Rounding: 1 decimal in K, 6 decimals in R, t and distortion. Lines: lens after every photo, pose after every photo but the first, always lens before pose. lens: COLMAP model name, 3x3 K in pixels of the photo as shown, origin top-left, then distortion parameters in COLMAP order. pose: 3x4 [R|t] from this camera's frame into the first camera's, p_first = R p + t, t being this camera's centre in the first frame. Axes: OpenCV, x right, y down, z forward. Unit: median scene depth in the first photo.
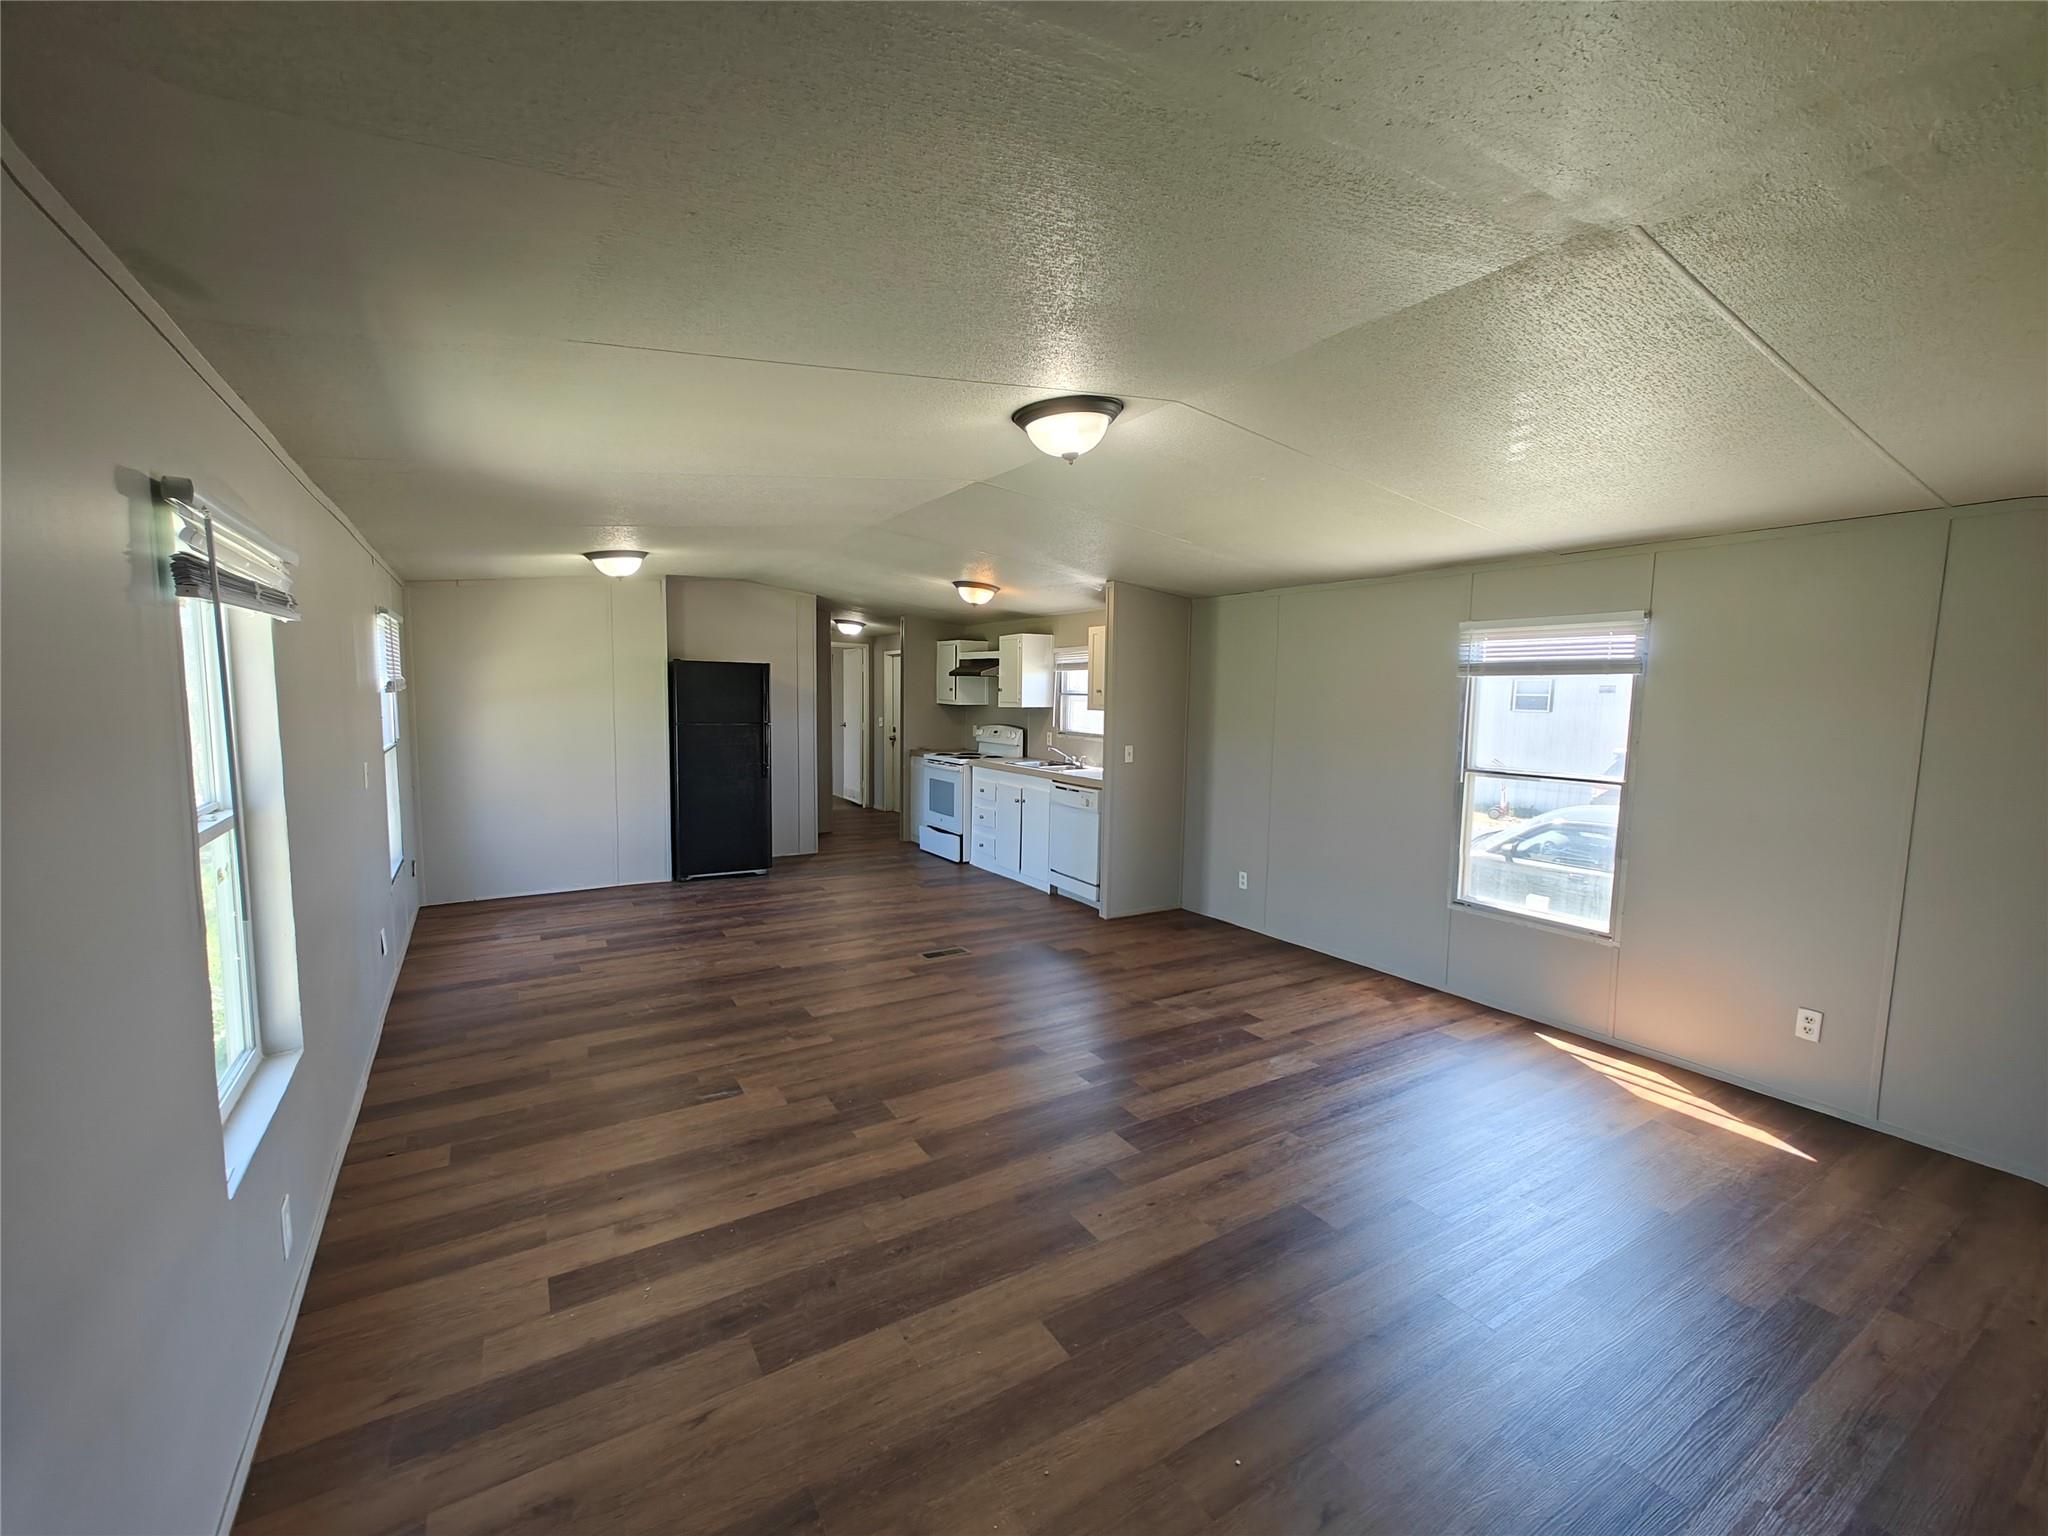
lens RADIAL K [[848.4, 0, 1026.9], [0, 848.4, 773.7], [0, 0, 1]] dist [0.000450, 0.000074]
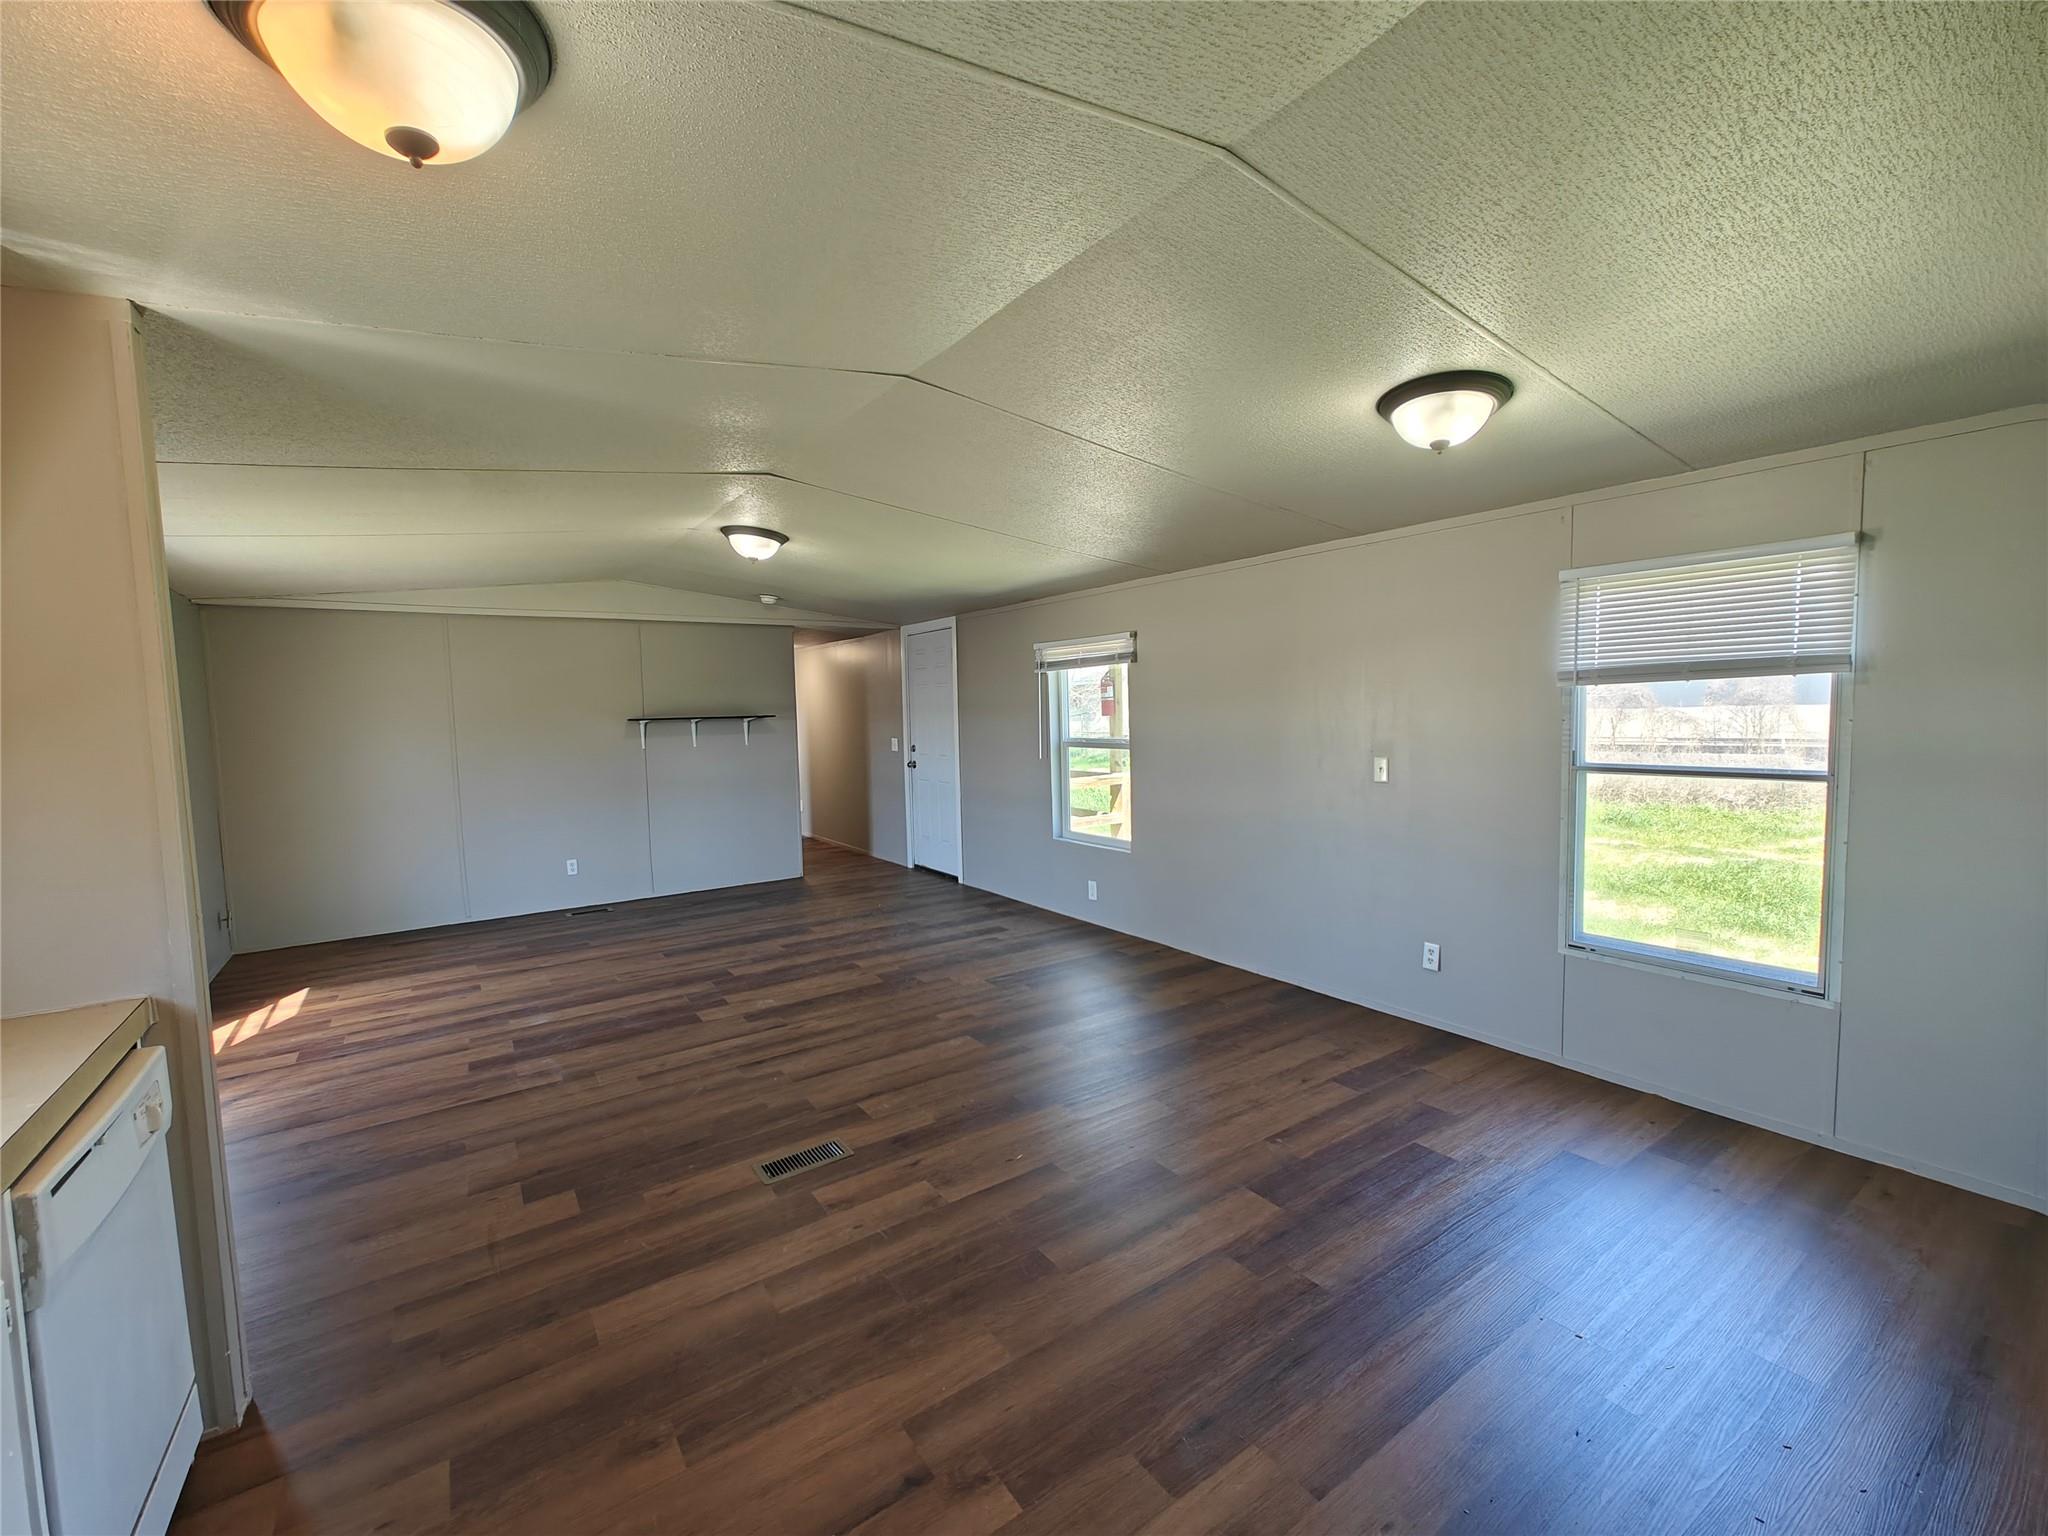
lens RADIAL K [[848.4, 0, 1025.0], [0, 848.4, 767.9], [0, 0, 1]] dist [0.000450, 0.000074]
pose [[-0.998545, 0.013224, -0.052277, -0.285699], [0.004325, 0.985978, 0.166817, -0.176068], [0.053750, 0.166348, -0.984601, 1.995840]]
